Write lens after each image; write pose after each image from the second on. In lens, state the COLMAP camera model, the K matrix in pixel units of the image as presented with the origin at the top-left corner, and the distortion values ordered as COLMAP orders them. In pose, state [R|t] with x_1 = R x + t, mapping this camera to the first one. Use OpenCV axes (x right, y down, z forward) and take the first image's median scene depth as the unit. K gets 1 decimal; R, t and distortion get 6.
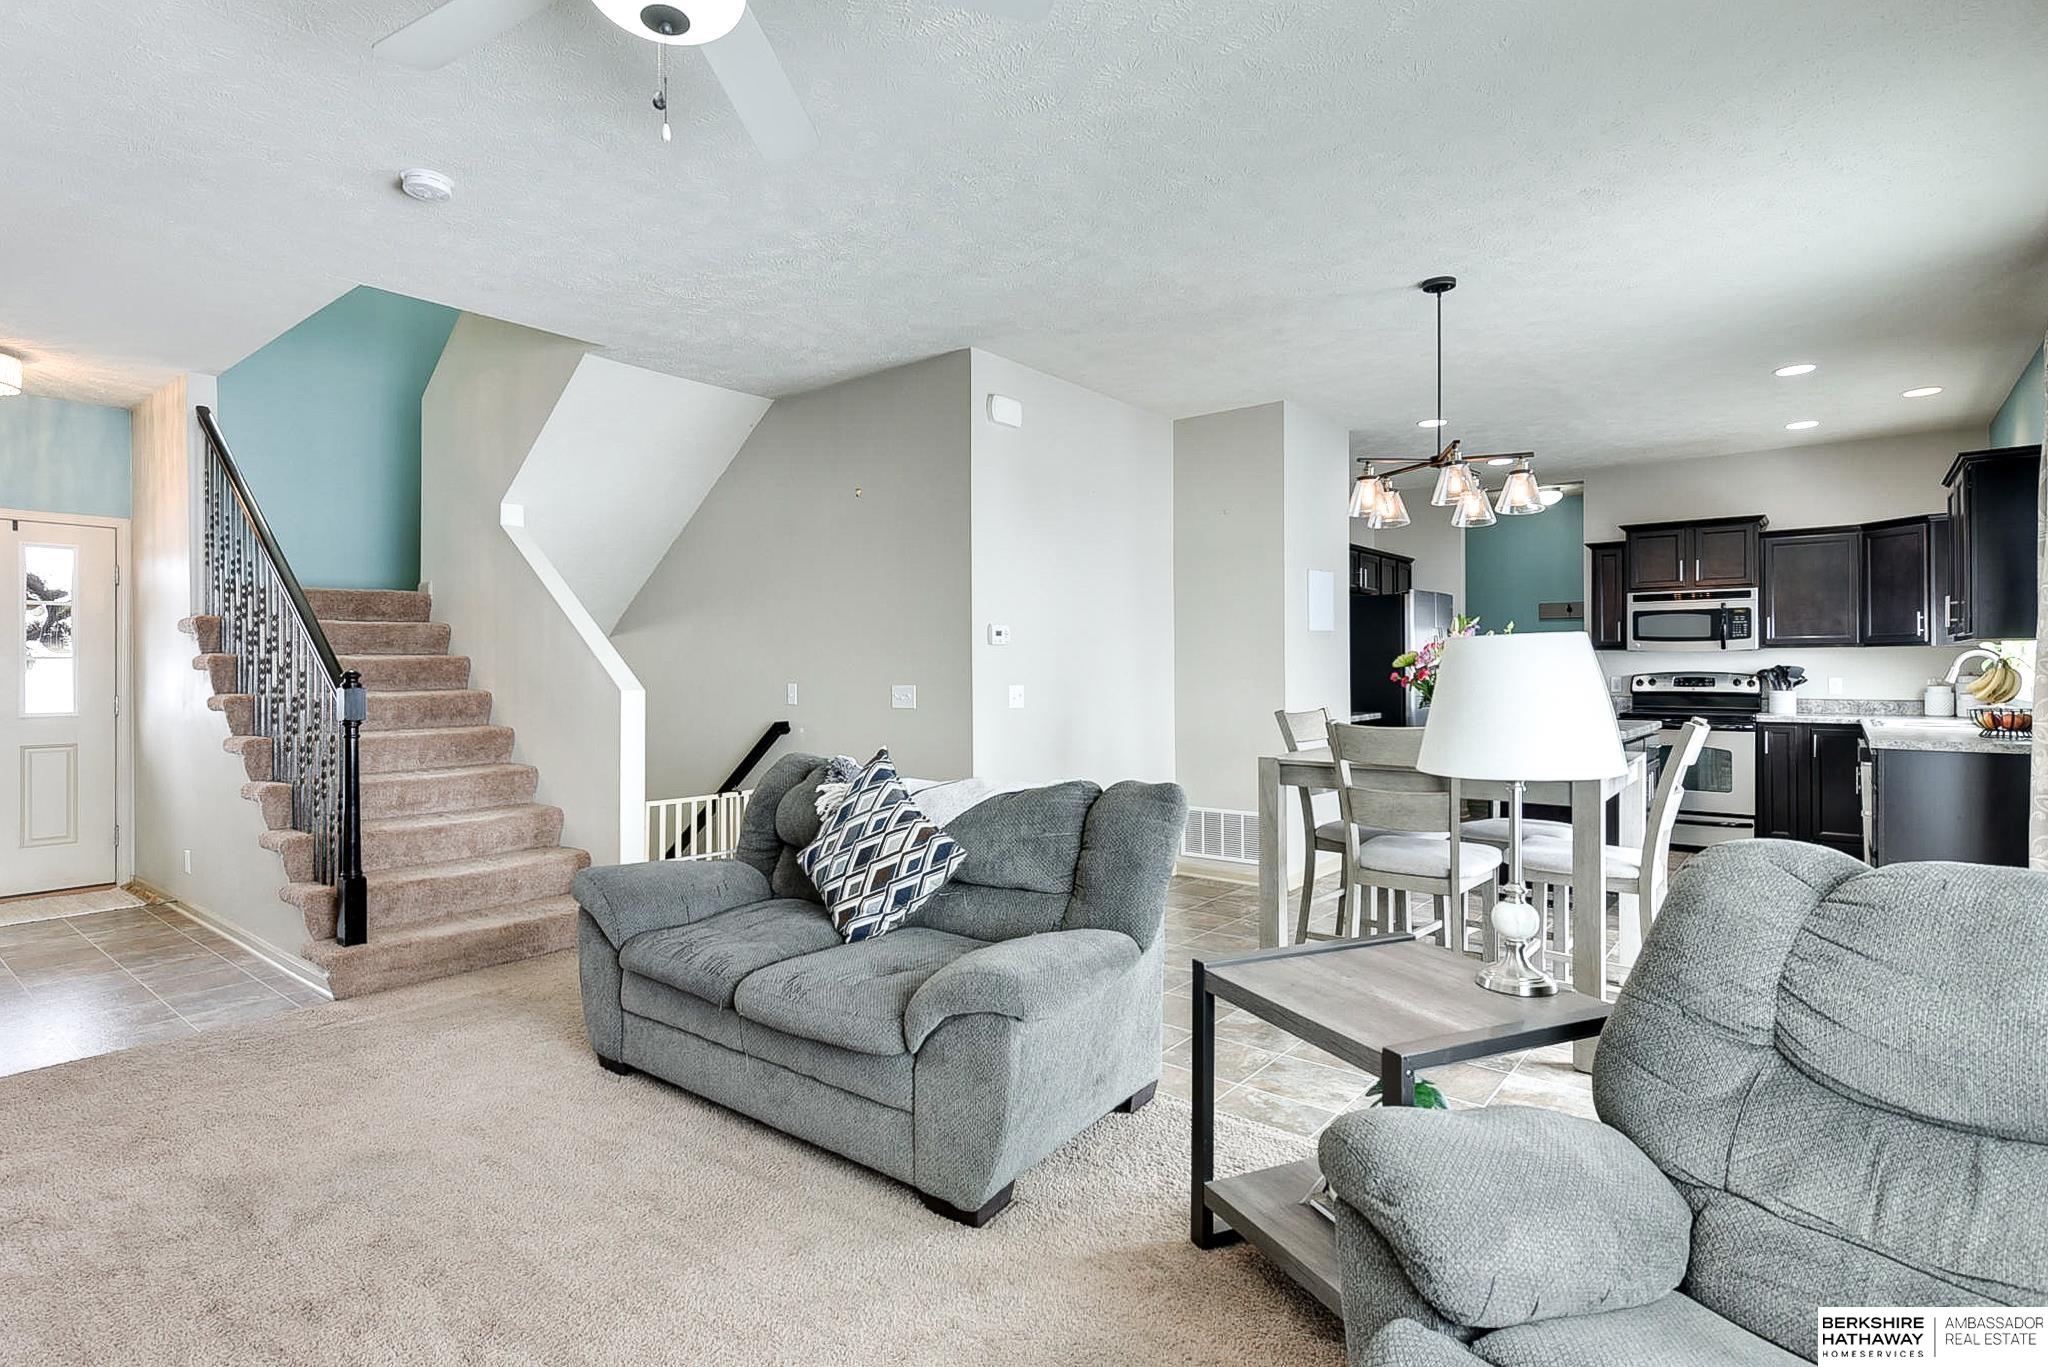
lens RADIAL K [[1008.9, 0, 1023.6], [0, 1008.9, 668.4], [0, 0, 1]] dist [0.000739, 0.000268]
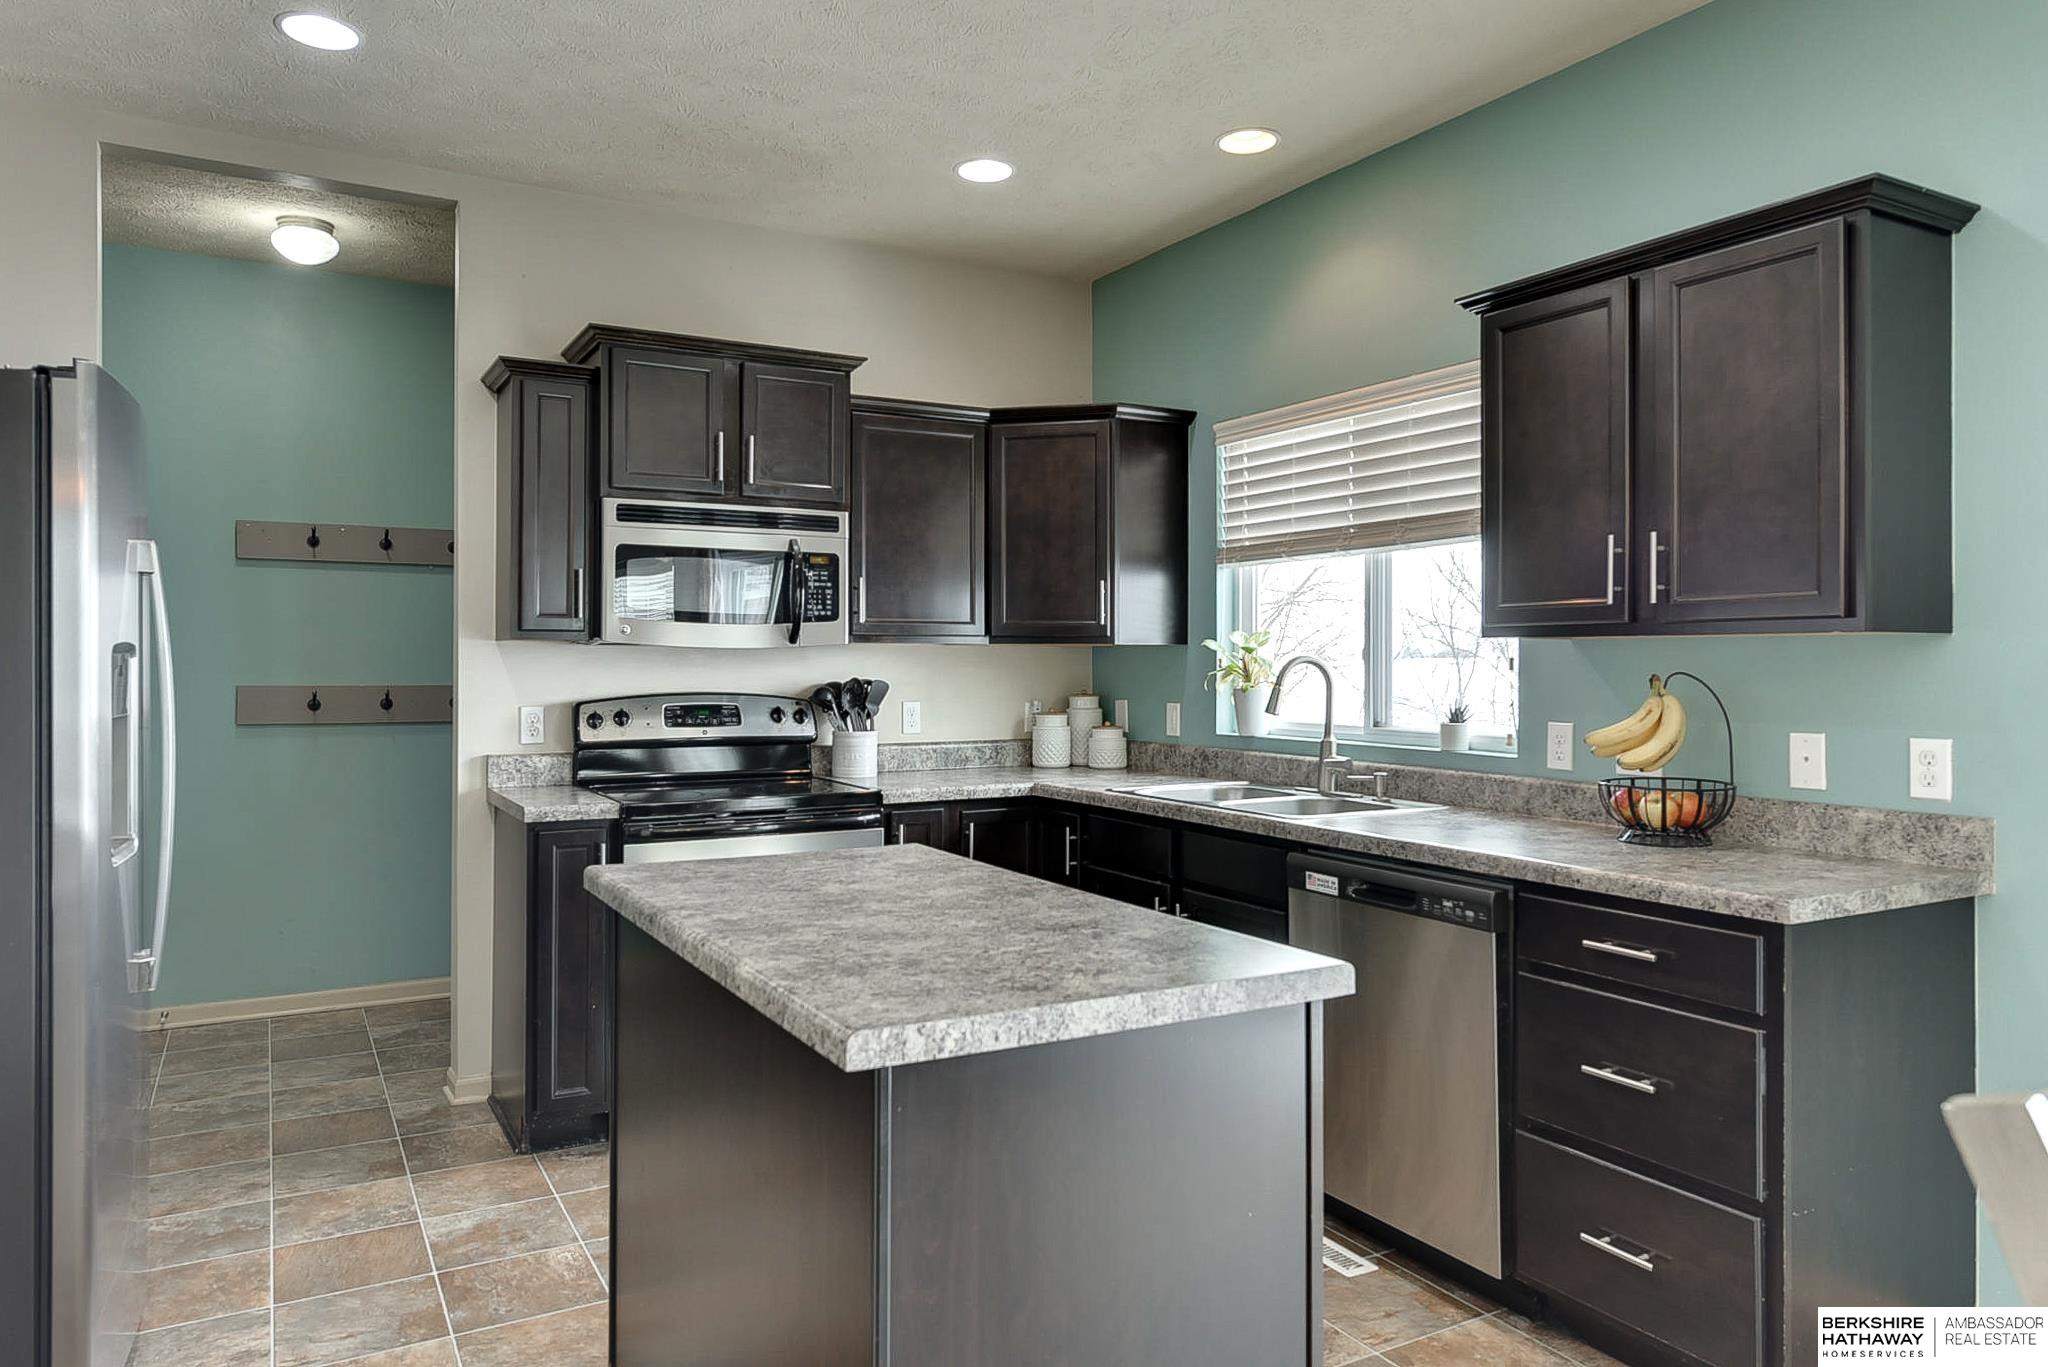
lens RADIAL K [[1372.6, 0, 1016.5], [0, 1372.6, 655.0], [0, 0, 1]] dist [-0.005411, -0.000381]
pose [[0.368554, 0.006379, 0.929585, 0.166136], [-0.004368, 0.999977, -0.005130, -0.011212], [-0.929596, -0.002170, 0.368573, 0.685229]]
